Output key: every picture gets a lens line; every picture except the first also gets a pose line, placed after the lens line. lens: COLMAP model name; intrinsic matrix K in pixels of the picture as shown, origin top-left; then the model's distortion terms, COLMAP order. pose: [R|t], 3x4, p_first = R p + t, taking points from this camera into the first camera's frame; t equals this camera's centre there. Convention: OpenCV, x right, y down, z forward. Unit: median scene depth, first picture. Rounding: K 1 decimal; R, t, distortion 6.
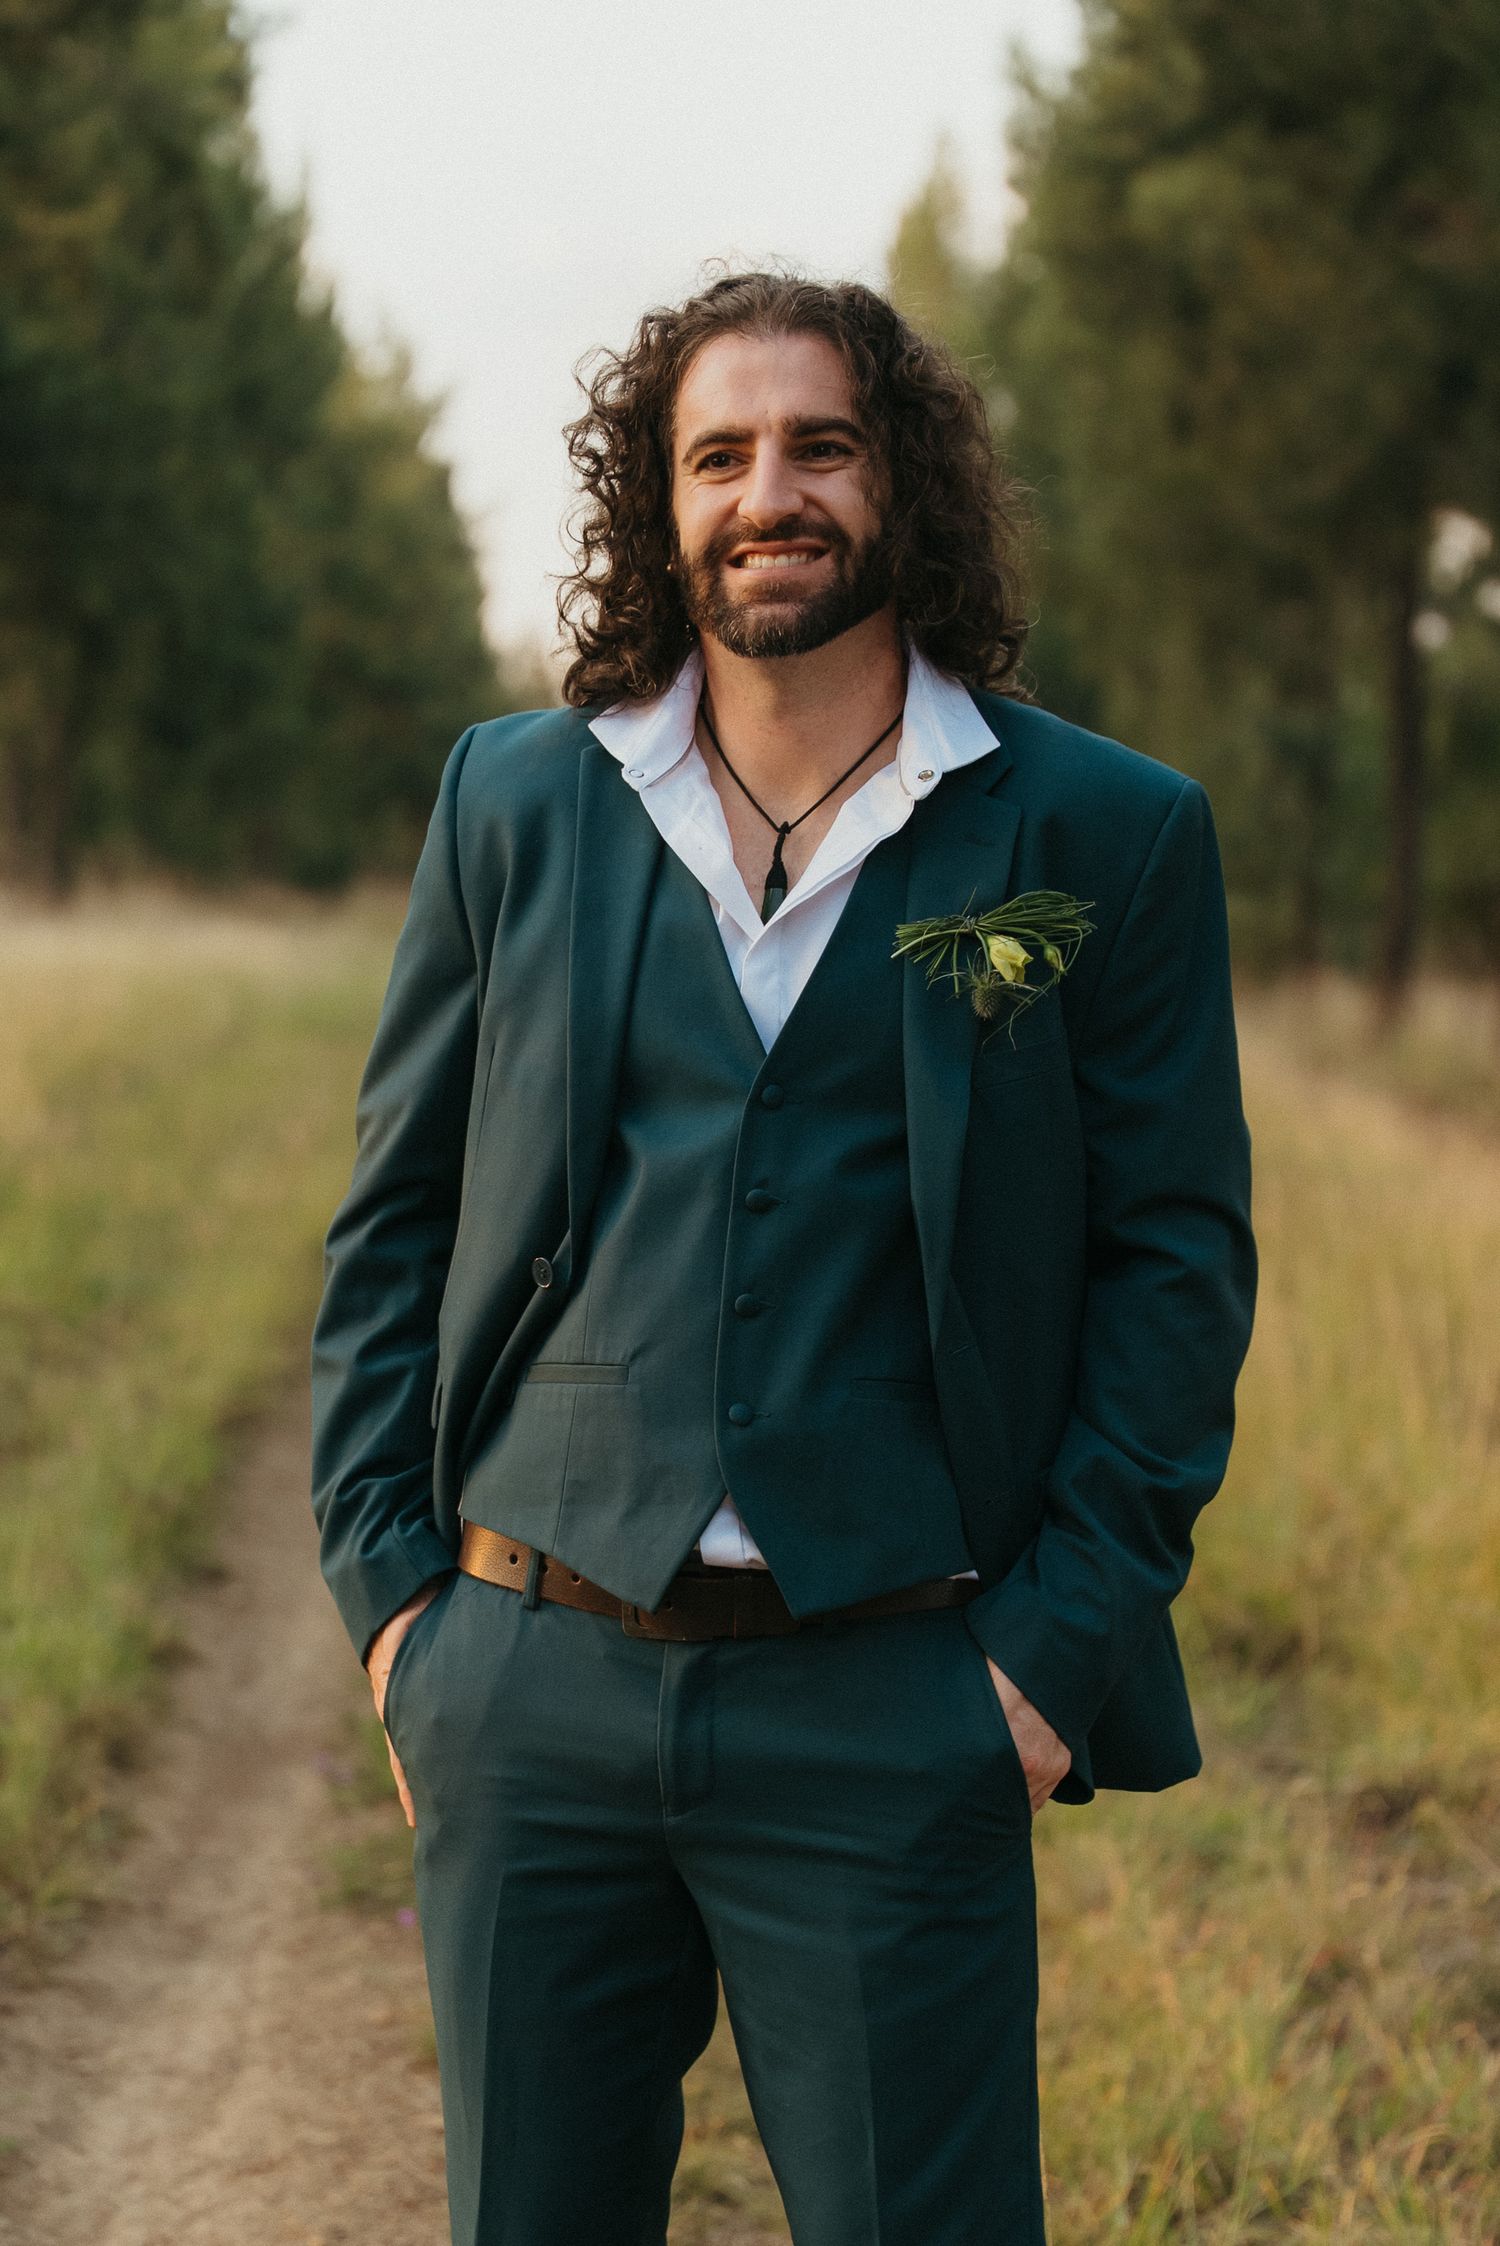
lens RADIAL K [[5475.1, 0, 661.8], [0, 5475.1, 1129.4], [0, 0, 1]] dist [0.220504, -0.630942]
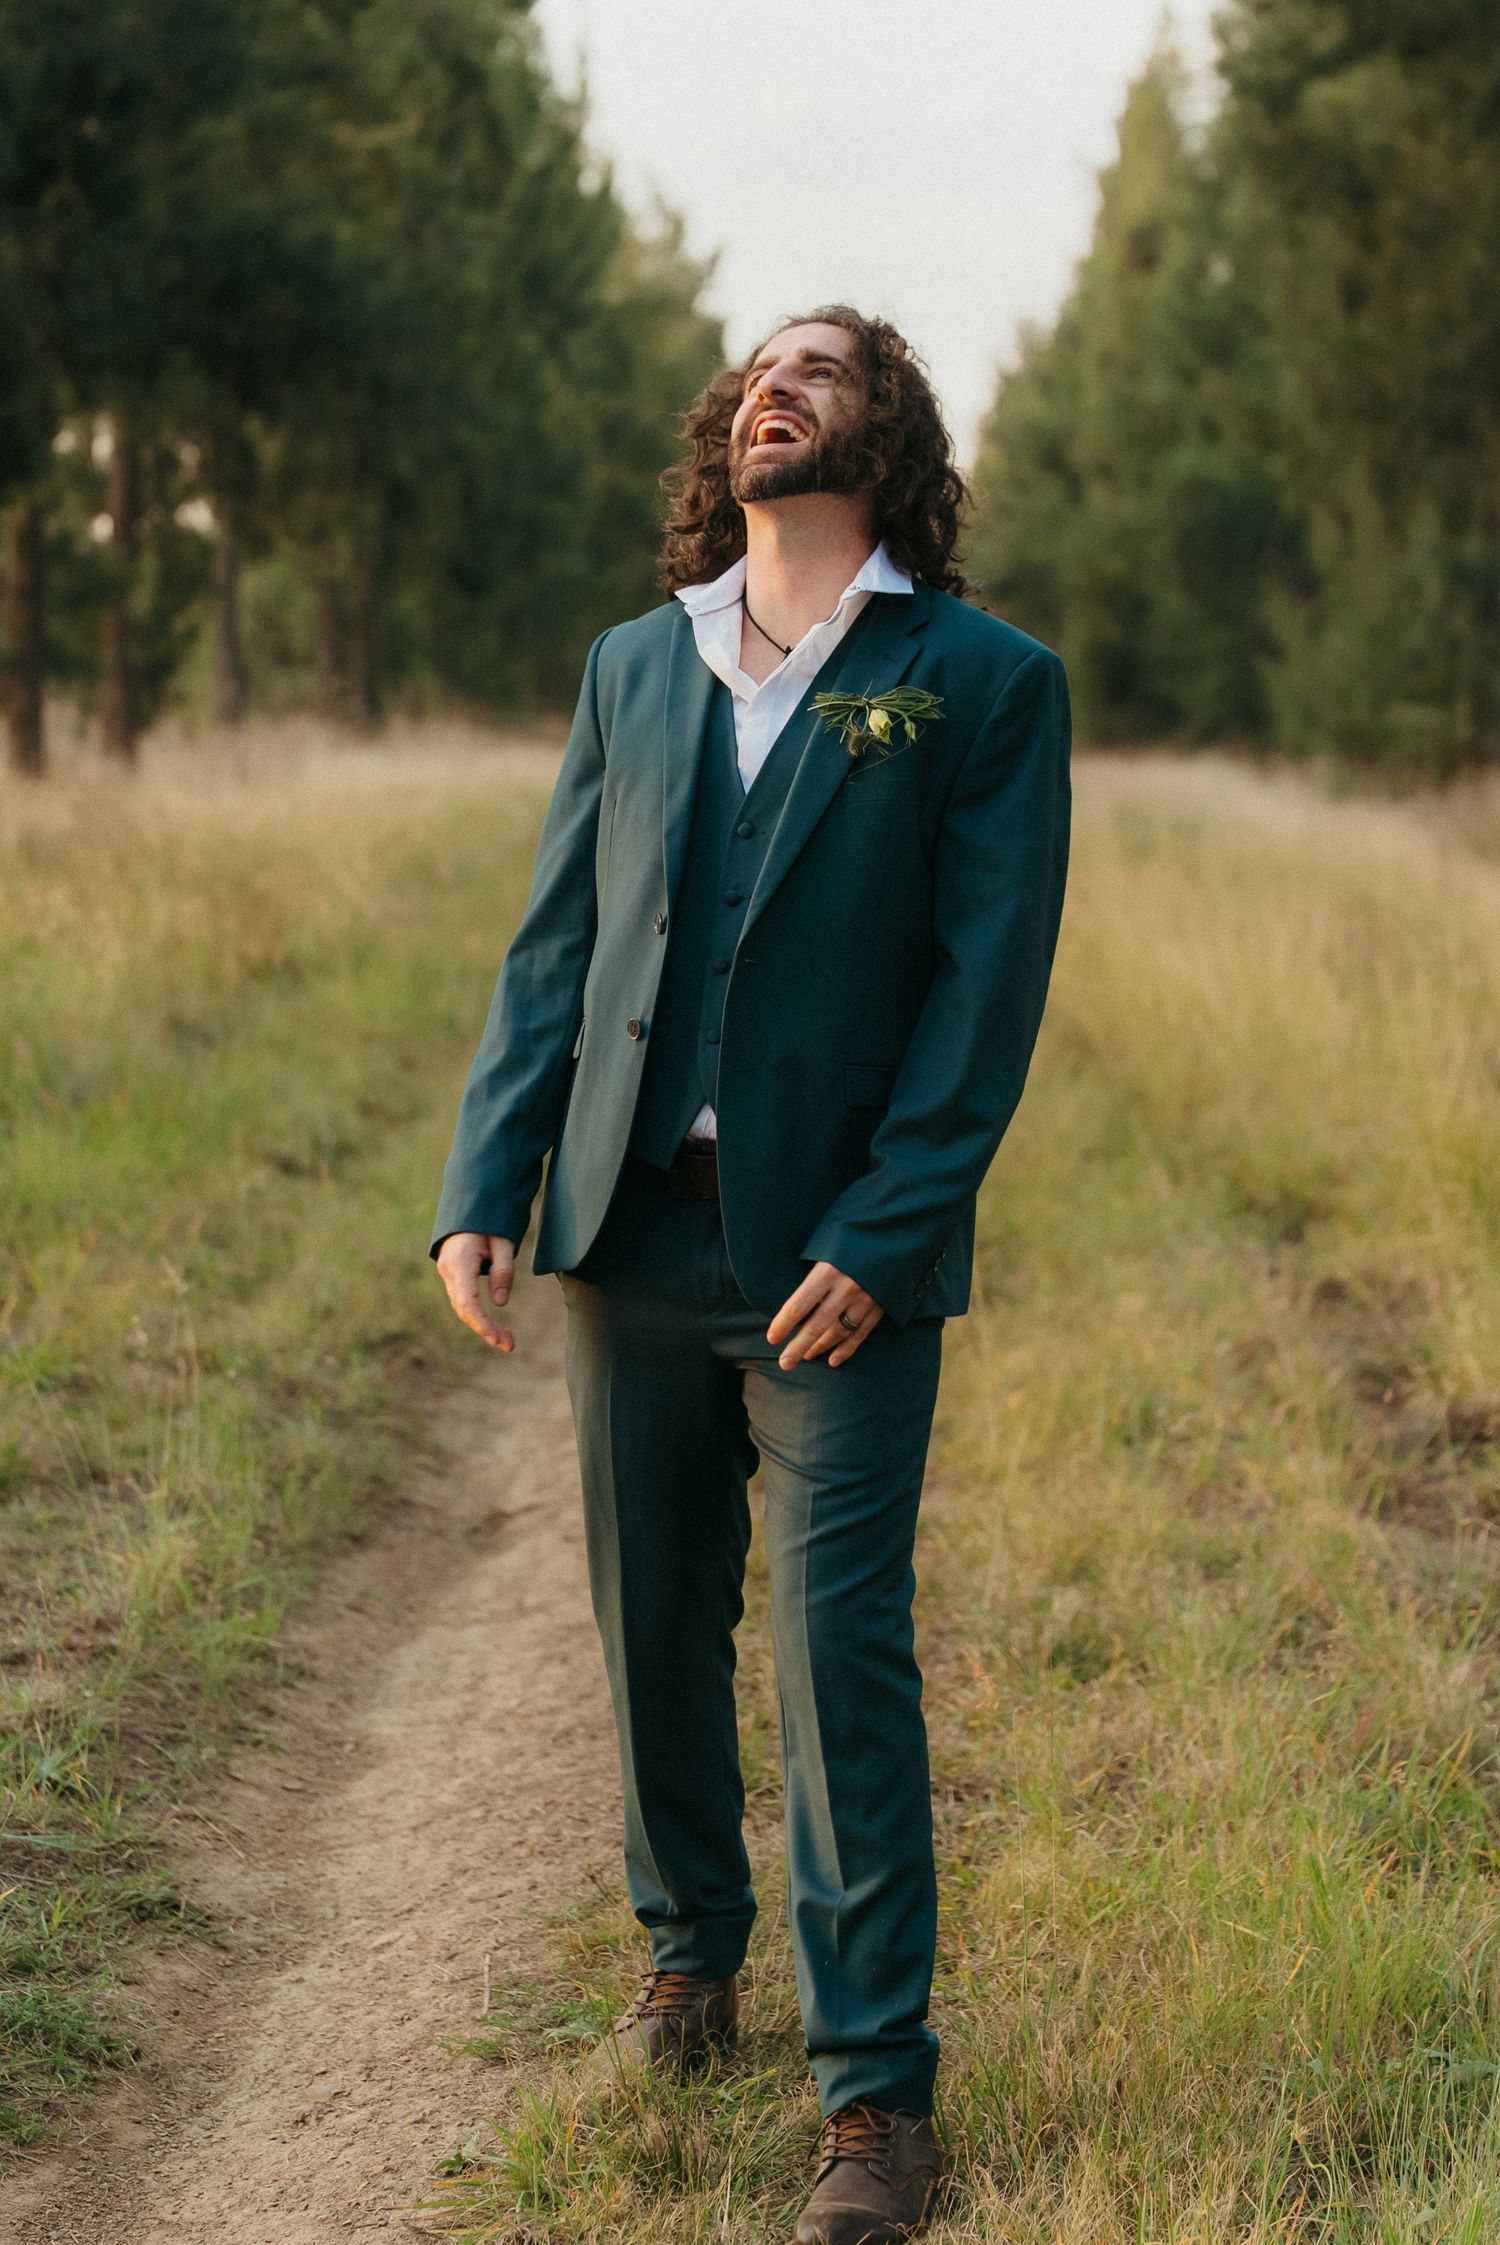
lens RADIAL K [[5178.6, 0, 750.0], [0, 5178.6, 1122.5], [0, 0, 1]] dist [-0.020981, -0.394400]
pose [[0.999266, -0.015207, -0.035149, 0.020720], [0.016400, 0.999291, 0.033900, 0.025191], [0.034609, -0.034452, 0.998807, -0.401884]]
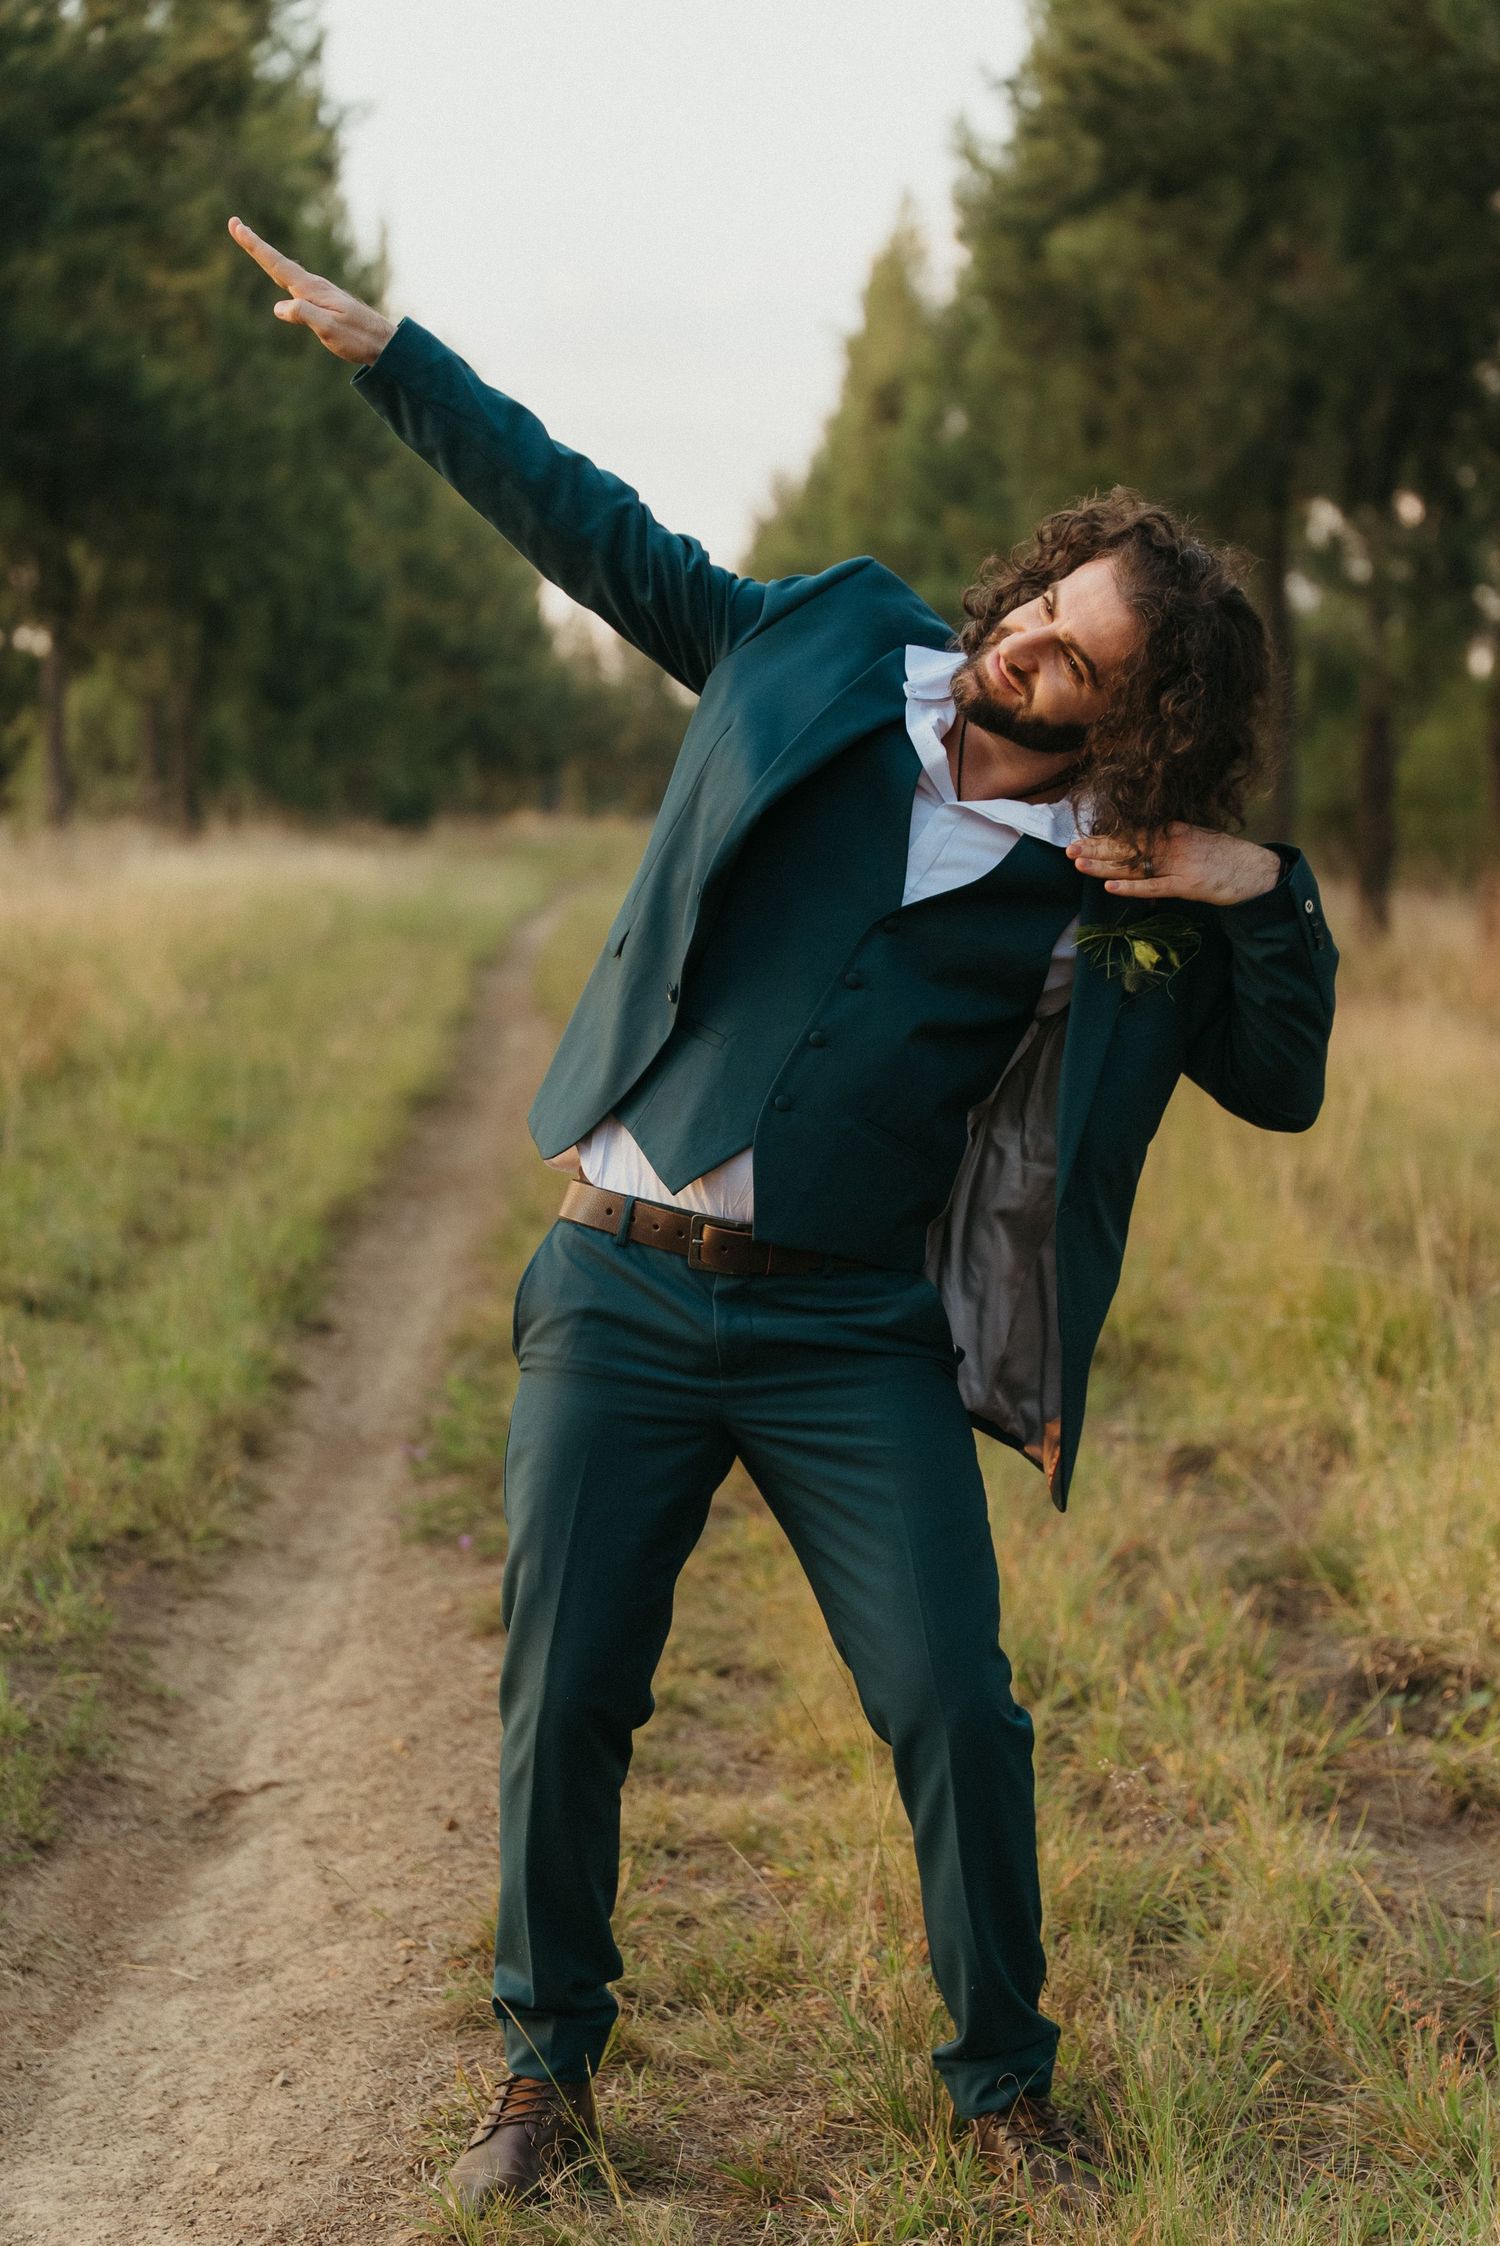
lens RADIAL K [[4515.6, 0, 812.1], [0, 4515.6, 1125.7], [0, 0, 1]] dist [0.096394, -0.177978]
pose [[0.999513, -0.017674, 0.025736, 0.010300], [0.017063, 0.999571, 0.023790, 0.012874], [-0.026145, -0.023340, 0.999386, -0.096670]]
